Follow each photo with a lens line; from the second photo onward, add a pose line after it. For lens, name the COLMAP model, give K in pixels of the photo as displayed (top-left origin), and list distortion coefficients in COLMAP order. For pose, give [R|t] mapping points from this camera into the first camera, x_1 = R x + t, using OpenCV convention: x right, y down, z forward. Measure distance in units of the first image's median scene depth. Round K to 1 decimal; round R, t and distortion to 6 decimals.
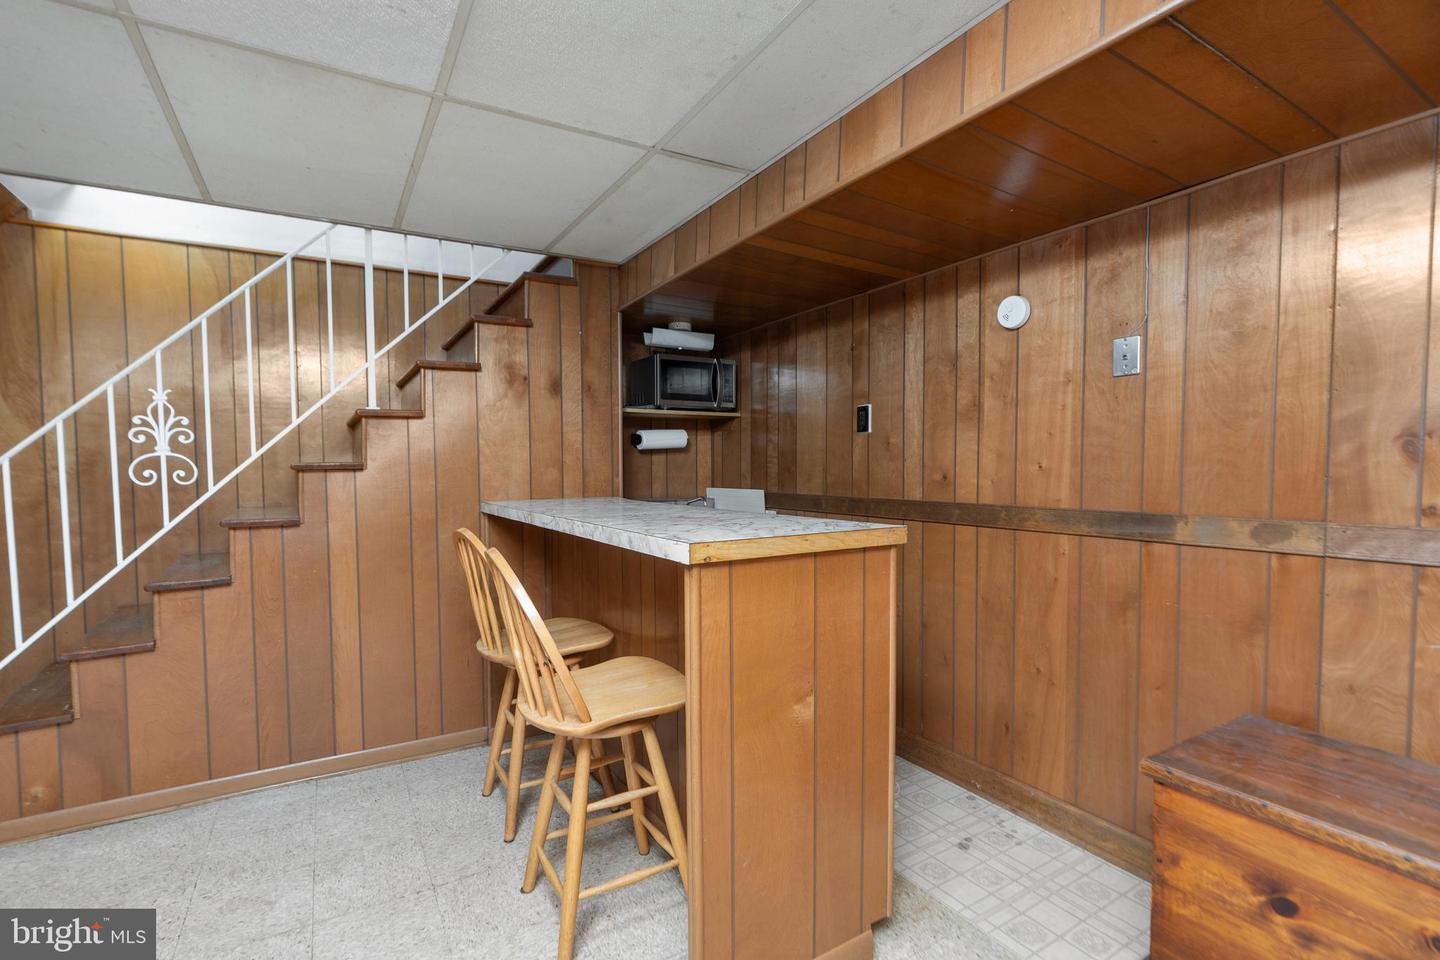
lens RADIAL K [[657.1, 0, 707.8], [0, 657.1, 498.2], [0, 0, 1]] dist [-0.002938, 0.000637]
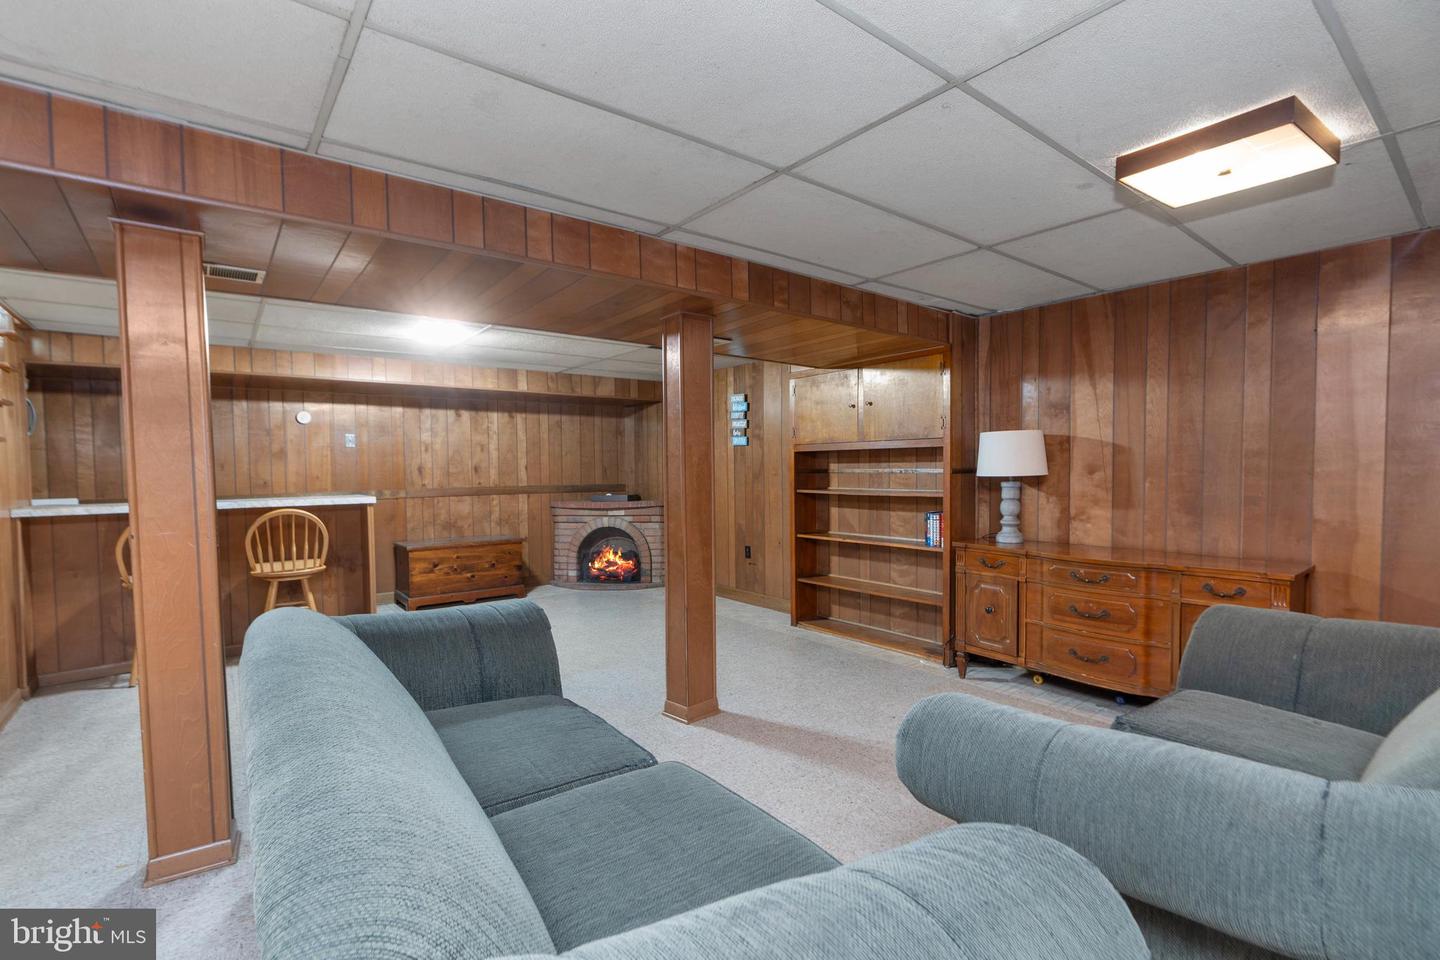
lens RADIAL K [[657.1, 0, 715.5], [0, 657.1, 481.3], [0, 0, 1]] dist [-0.002938, 0.000637]
pose [[-0.133582, -0.017692, 0.990880, -2.277159], [0.065150, 0.997521, 0.026593, 0.002454], [-0.988894, 0.068108, -0.132099, -0.242621]]
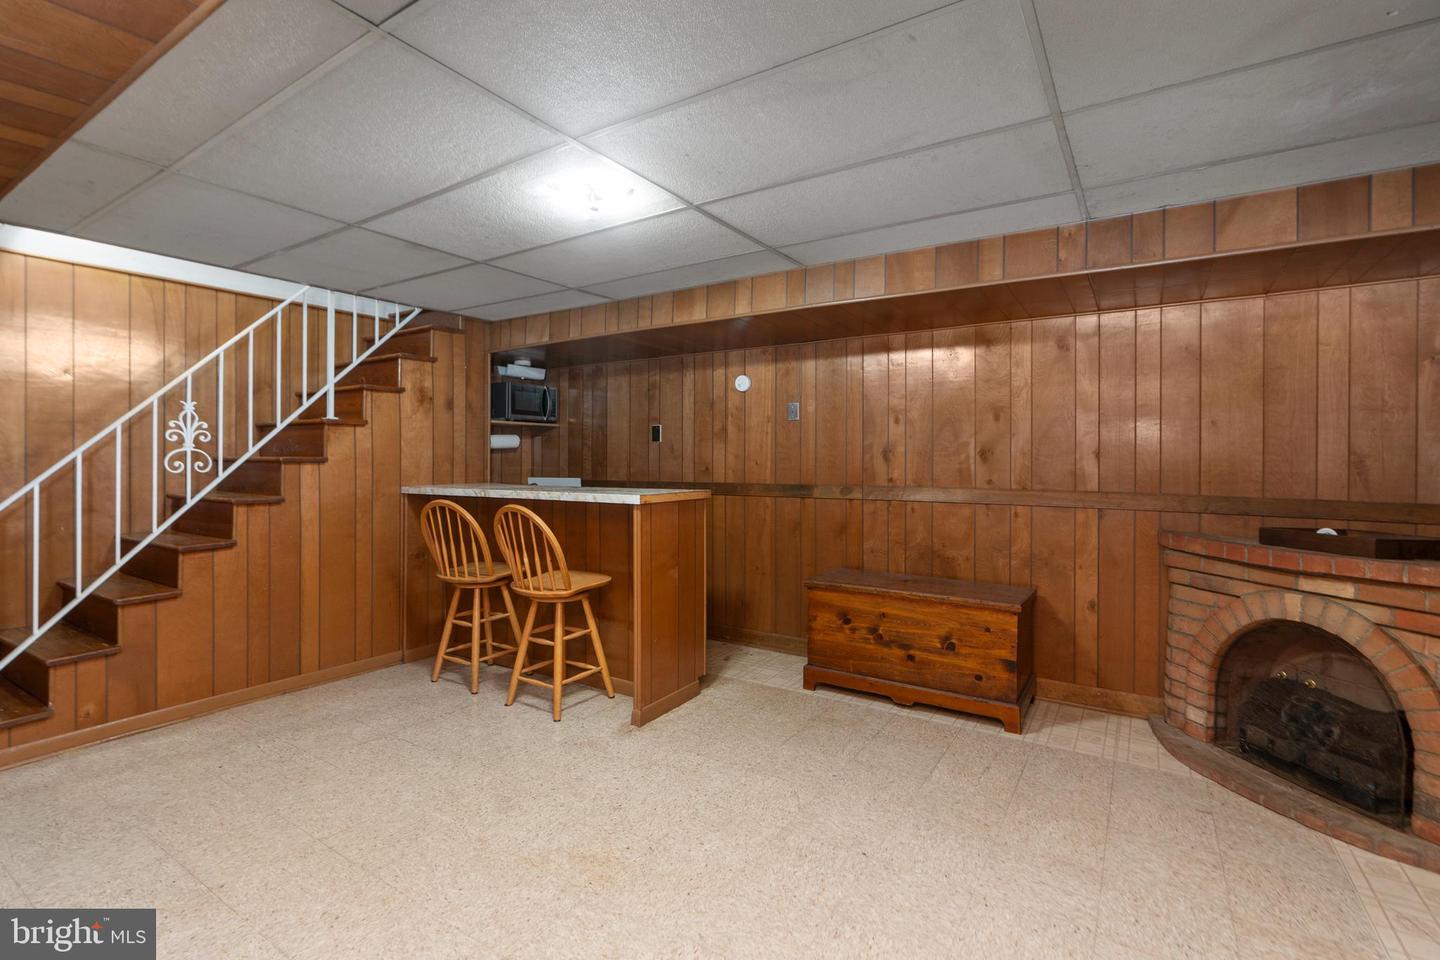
lens RADIAL K [[657.1, 0, 722.1], [0, 657.1, 473.0], [0, 0, 1]] dist [-0.002938, 0.000637]
pose [[0.891244, -0.000602, 0.453524, -0.461635], [0.015835, 0.999431, -0.029791, 0.037305], [-0.453248, 0.033733, 0.890746, -0.679839]]
